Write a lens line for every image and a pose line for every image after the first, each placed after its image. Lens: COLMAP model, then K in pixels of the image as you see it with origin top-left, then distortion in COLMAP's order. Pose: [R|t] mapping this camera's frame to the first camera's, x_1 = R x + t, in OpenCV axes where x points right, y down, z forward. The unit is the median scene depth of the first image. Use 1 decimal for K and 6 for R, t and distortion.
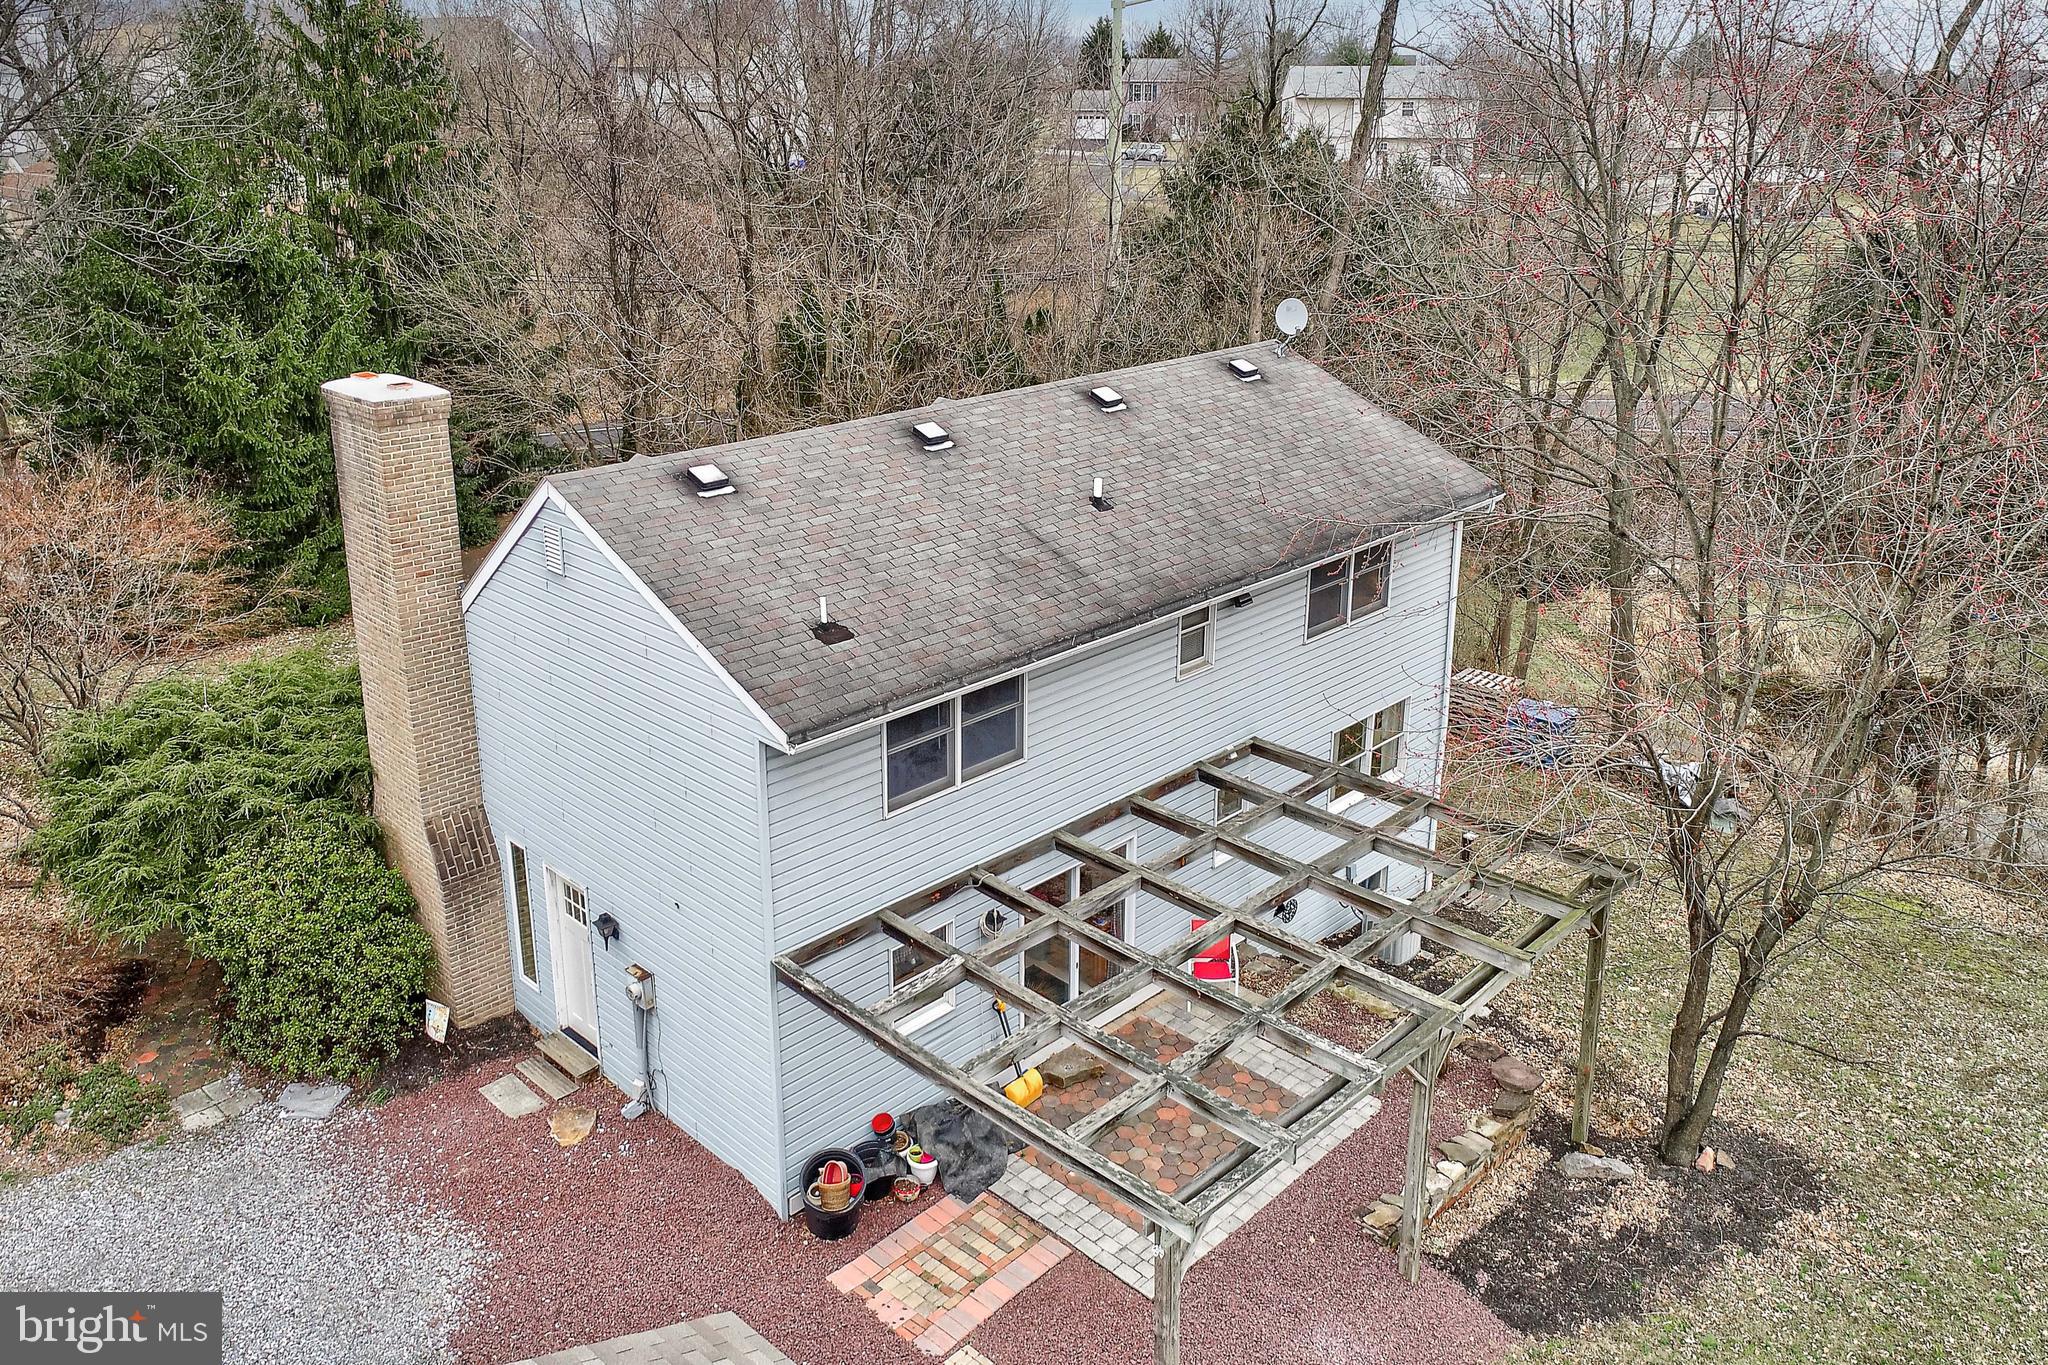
lens RADIAL K [[1531.3, 0, 1021.6], [0, 1531.3, 525.1], [0, 0, 1]] dist [-0.000619, 0.001865]
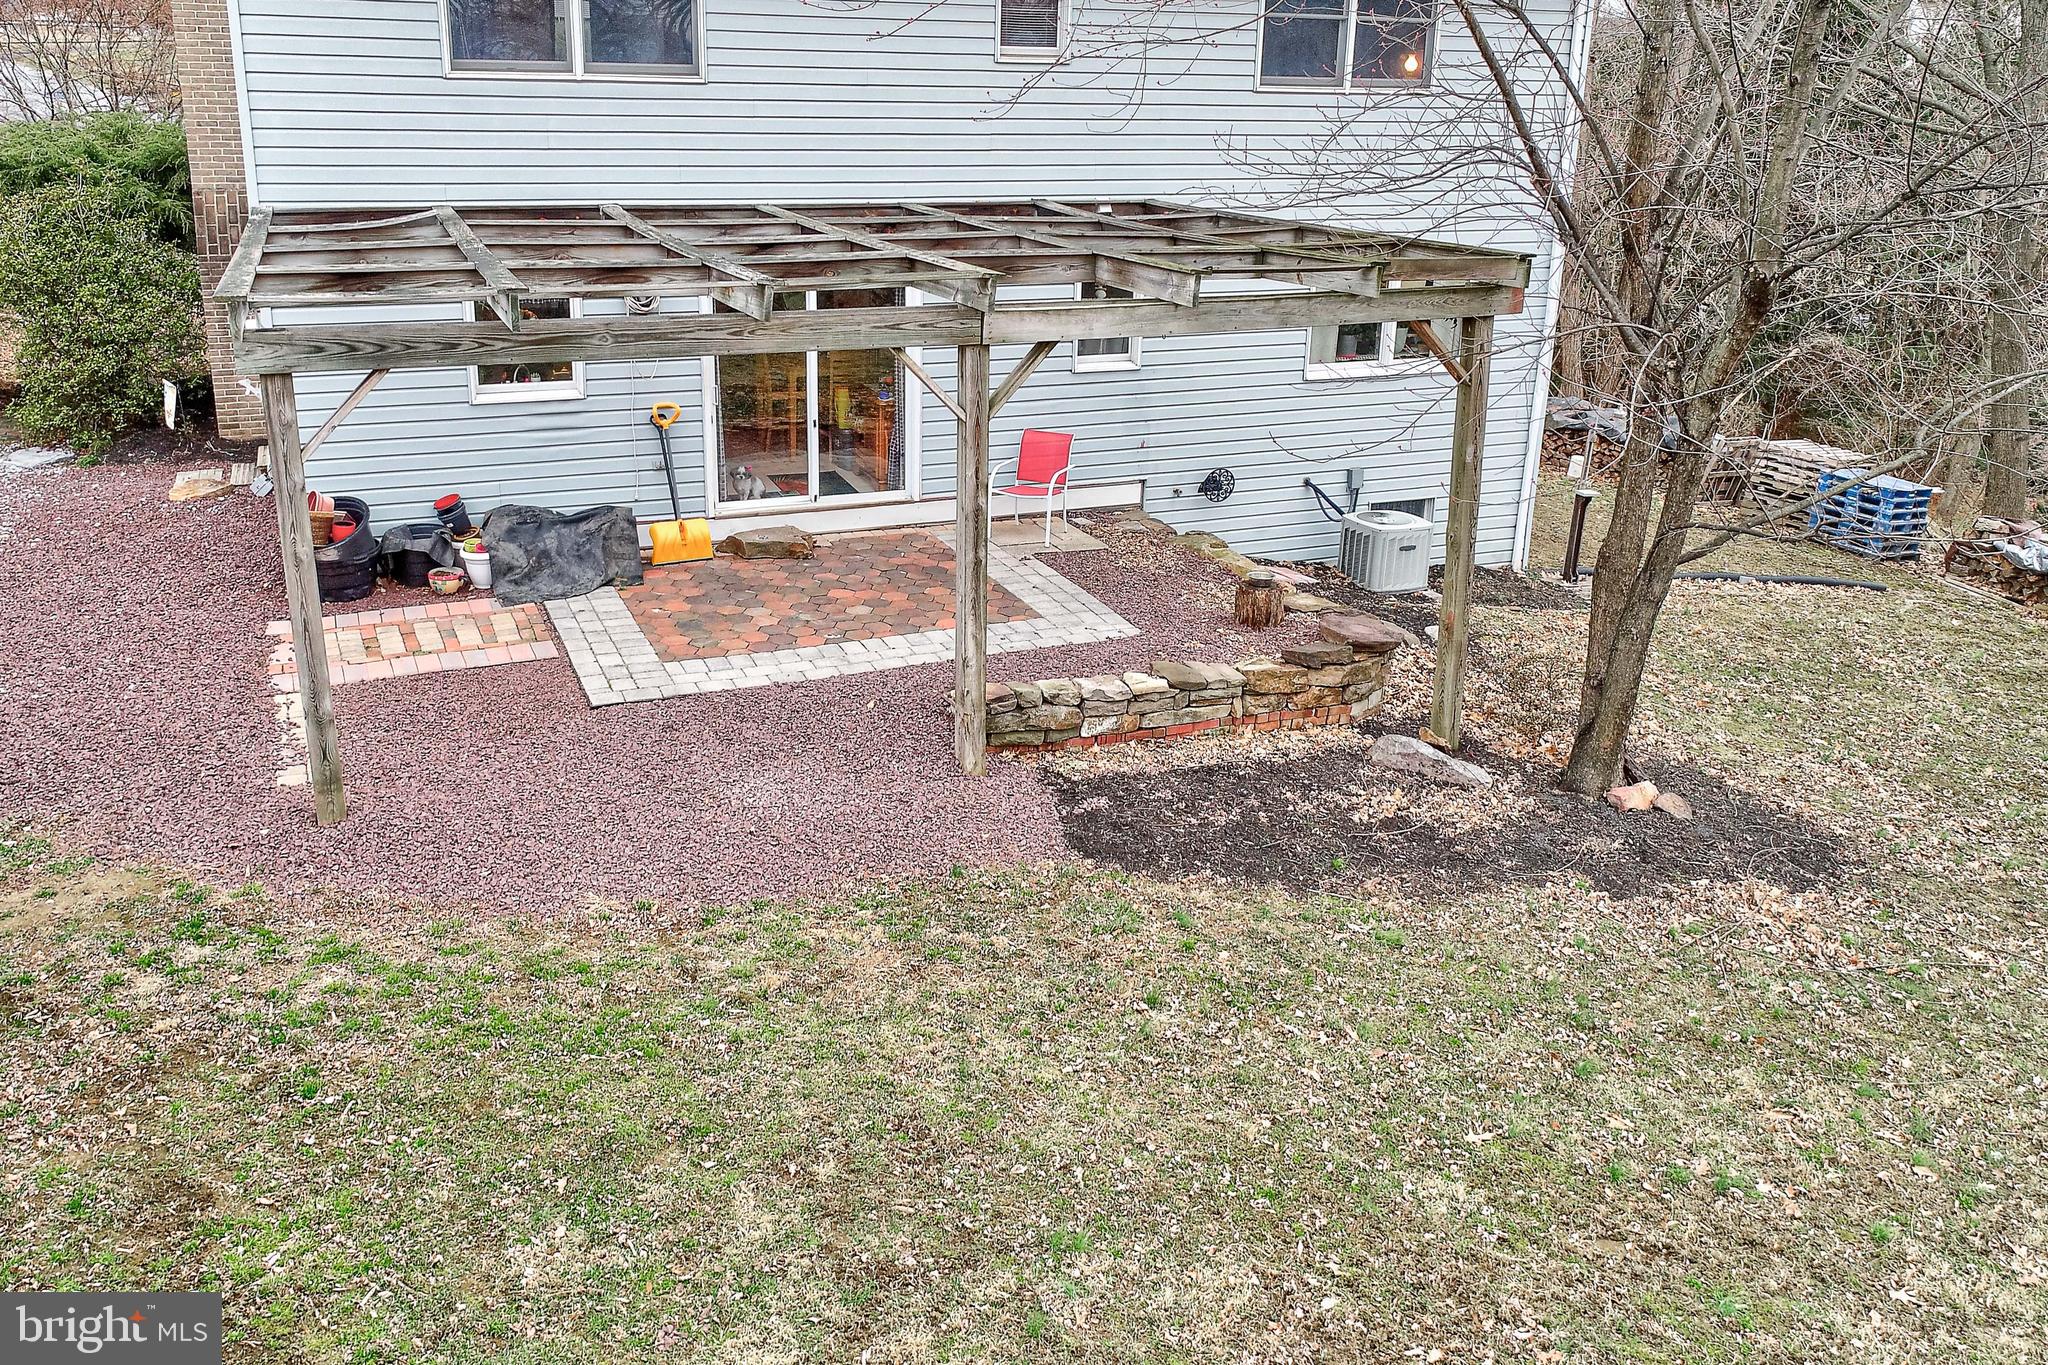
lens RADIAL K [[1531.3, 0, 1021.6], [0, 1531.3, 525.1], [0, 0, 1]] dist [-0.000619, 0.001865]
pose [[0.923450, 0.116392, -0.365641, 0.450032], [-0.117318, 0.992898, 0.019769, 0.339085], [0.365345, 0.024641, 0.930546, 0.366495]]
